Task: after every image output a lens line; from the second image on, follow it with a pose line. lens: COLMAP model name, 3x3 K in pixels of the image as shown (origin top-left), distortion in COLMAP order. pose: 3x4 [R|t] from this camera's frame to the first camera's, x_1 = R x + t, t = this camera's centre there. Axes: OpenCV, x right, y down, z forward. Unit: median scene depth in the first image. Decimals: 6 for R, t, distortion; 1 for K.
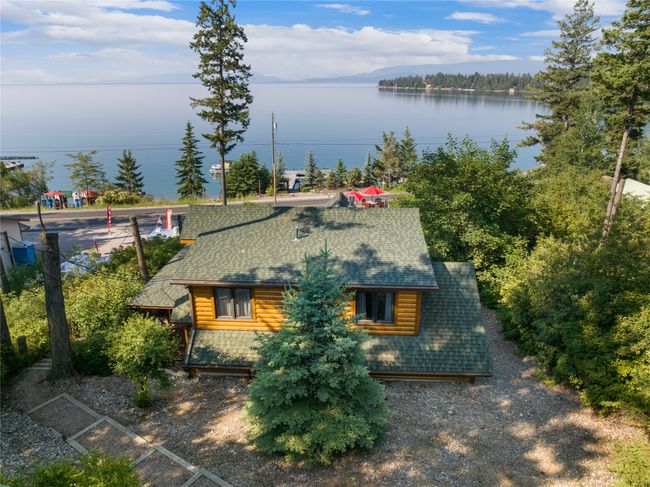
lens RADIAL K [[473.5, 0, 324.9], [0, 473.5, 242.8], [0, 0, 1]] dist [-0.031473, -0.003893]
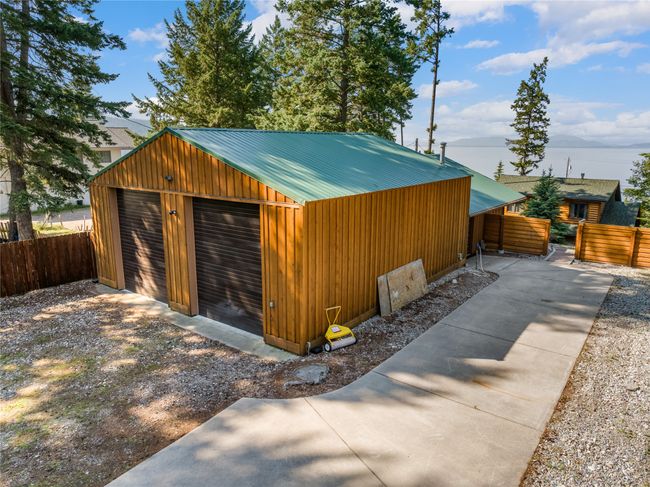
lens RADIAL K [[473.5, 0, 325.7], [0, 473.5, 243.4], [0, 0, 1]] dist [-0.031473, -0.003893]
pose [[0.814840, 0.119003, -0.567339, 0.156371], [-0.188718, 0.979843, -0.065518, 0.250016], [0.548106, 0.160454, 0.820874, -0.565369]]
